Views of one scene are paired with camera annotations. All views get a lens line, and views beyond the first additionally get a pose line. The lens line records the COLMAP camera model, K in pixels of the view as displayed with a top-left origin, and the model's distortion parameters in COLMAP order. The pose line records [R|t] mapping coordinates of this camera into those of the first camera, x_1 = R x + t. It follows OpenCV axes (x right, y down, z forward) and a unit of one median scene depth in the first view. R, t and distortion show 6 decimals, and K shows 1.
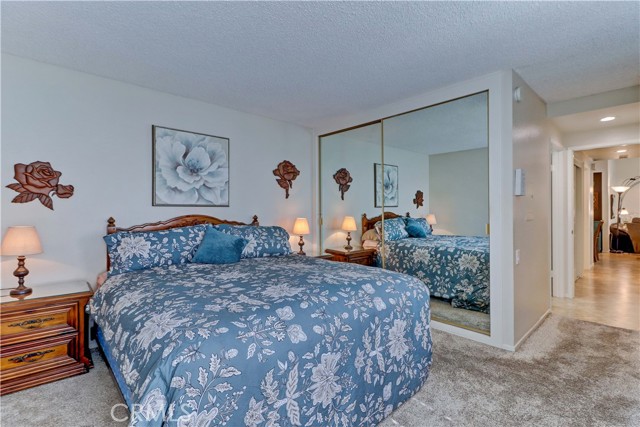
lens RADIAL K [[300.5, 0, 327.0], [0, 300.5, 209.9], [0, 0, 1]] dist [0.013254, -0.012165]
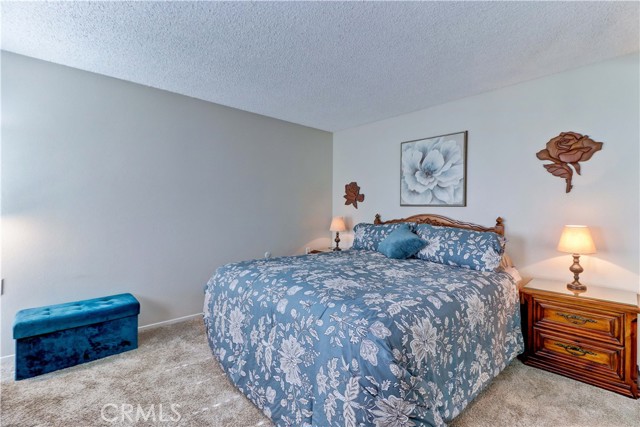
lens RADIAL K [[302.7, 0, 319.6], [0, 302.7, 199.2], [0, 0, 1]] dist [-0.000216, -0.000296]
pose [[-0.037292, -0.031592, -0.998805, 0.644116], [-0.009875, 0.999463, -0.031244, 0.000228], [0.999256, 0.008698, -0.037584, 0.645111]]
